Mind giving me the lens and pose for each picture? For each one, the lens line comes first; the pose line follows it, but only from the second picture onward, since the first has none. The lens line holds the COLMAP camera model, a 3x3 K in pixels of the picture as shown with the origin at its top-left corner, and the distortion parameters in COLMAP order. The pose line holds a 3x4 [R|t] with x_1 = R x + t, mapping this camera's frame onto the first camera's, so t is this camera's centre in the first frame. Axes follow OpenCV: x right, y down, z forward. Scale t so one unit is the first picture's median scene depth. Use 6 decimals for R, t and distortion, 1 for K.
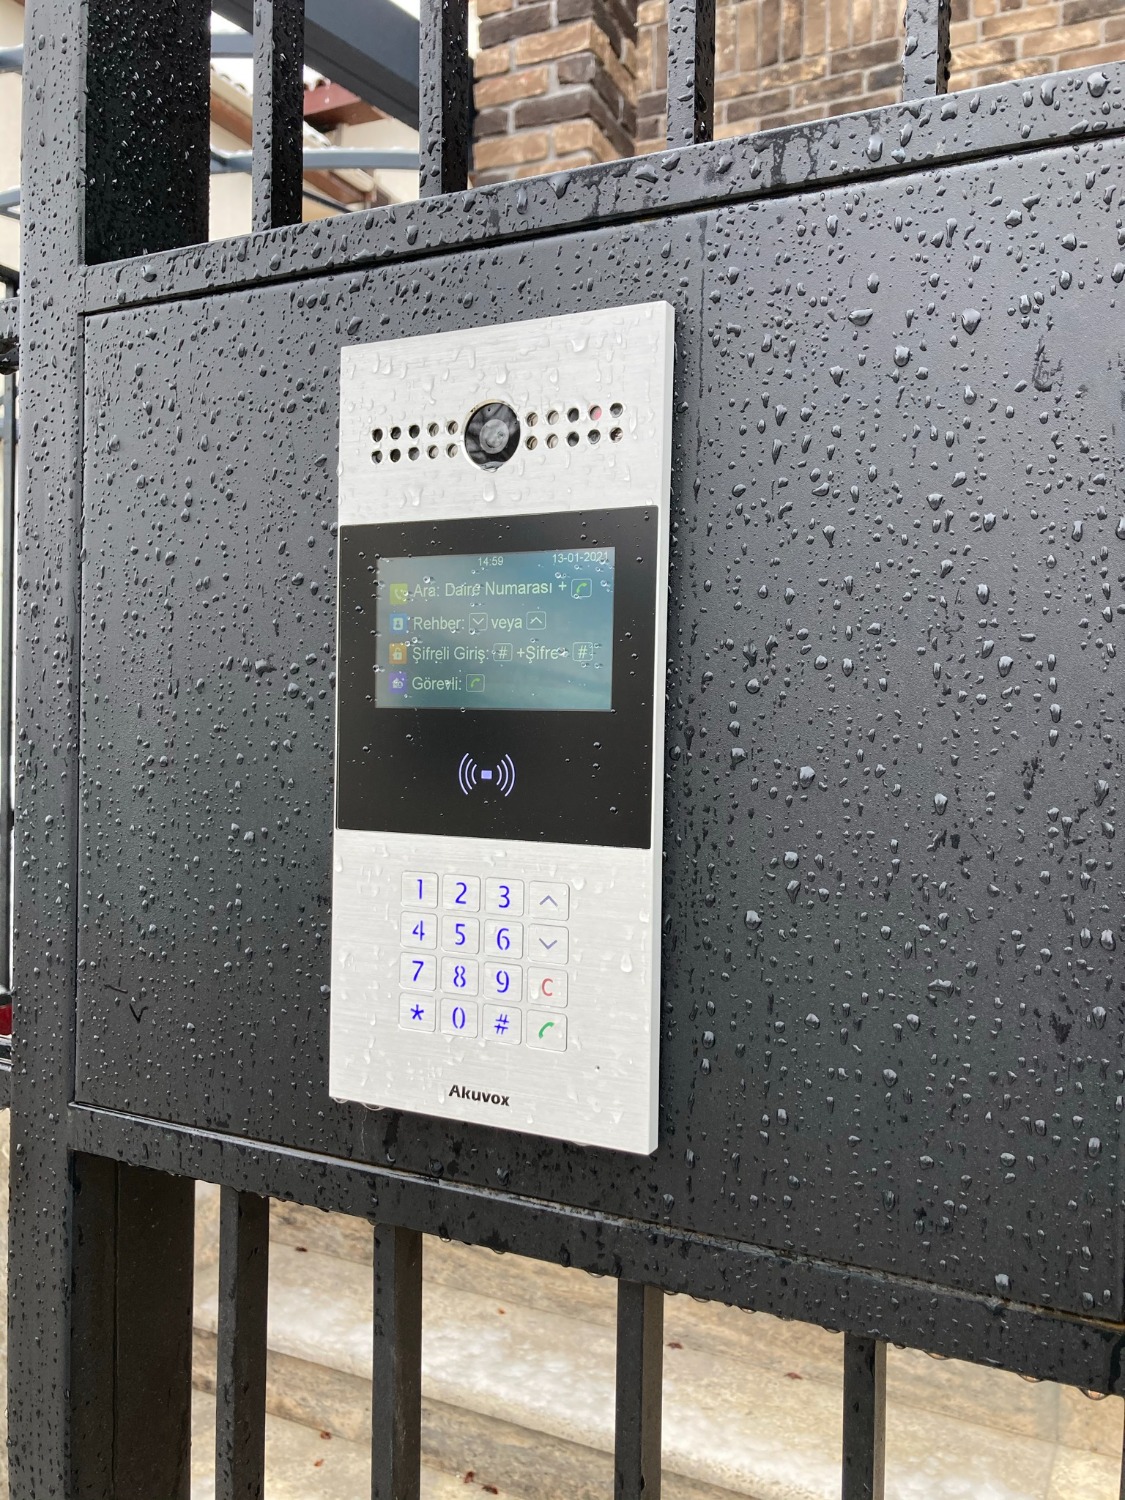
lens RADIAL K [[1246.4, 0, 576.4], [0, 1246.4, 746.3], [0, 0, 1]] dist [0.002449, 0.010572]
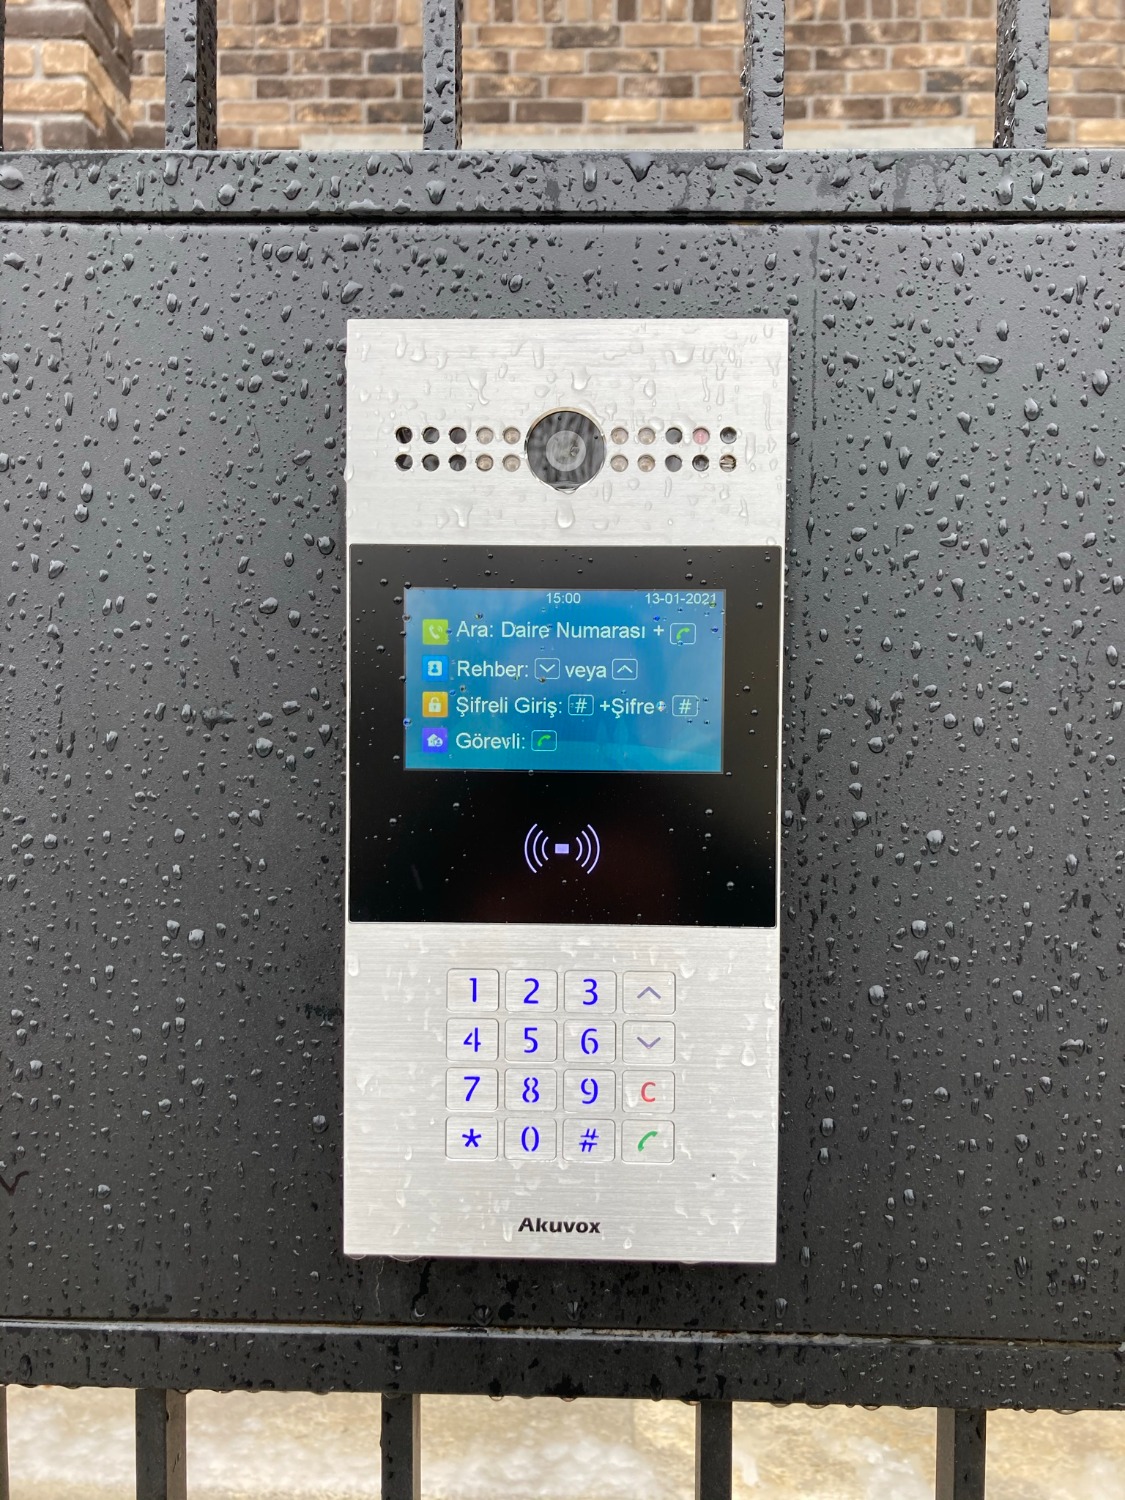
lens RADIAL K [[1246.4, 0, 576.4], [0, 1246.4, 746.3], [0, 0, 1]] dist [0.002449, 0.010572]
pose [[0.908337, -0.023423, 0.417584, -0.409374], [0.016464, 0.999659, 0.020261, -0.063554], [-0.417916, -0.011529, 0.908413, 0.220121]]
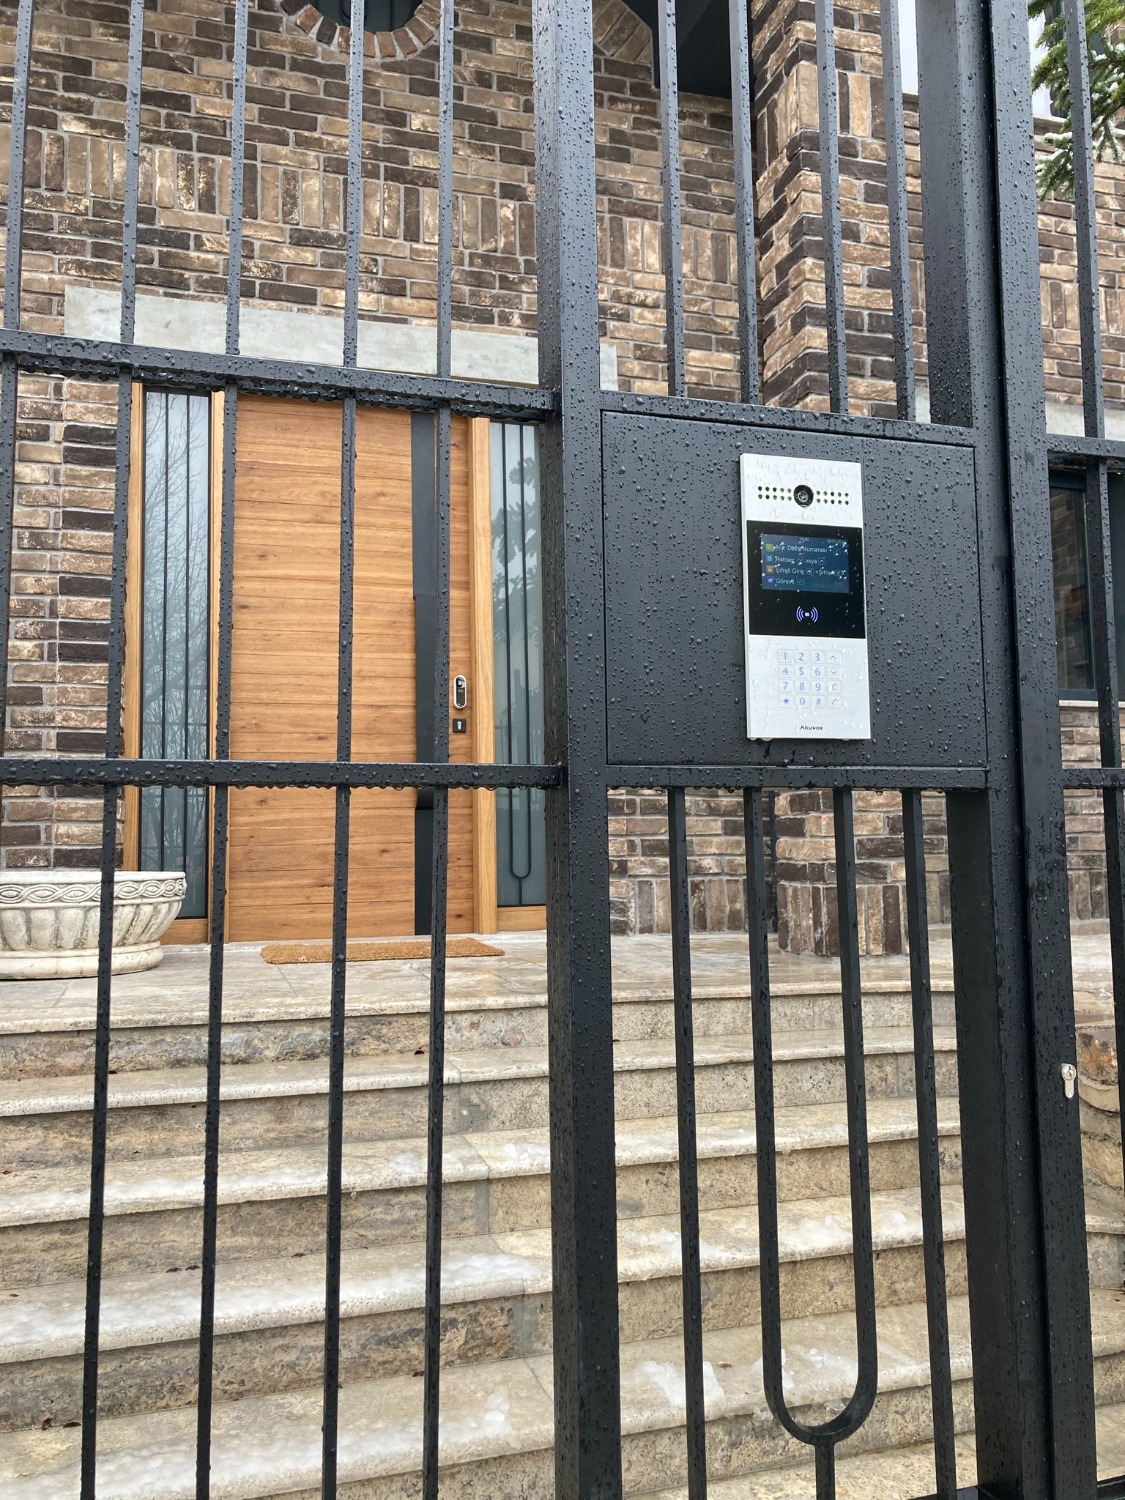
lens RADIAL K [[1217.6, 0, 583.1], [0, 1217.6, 748.9], [0, 0, 1]] dist [0.019887, -0.004284]
pose [[0.717277, 0.023951, 0.696376, -2.296148], [0.045094, 0.995718, -0.080693, 0.514363], [-0.695327, 0.089281, 0.713126, -0.568897]]
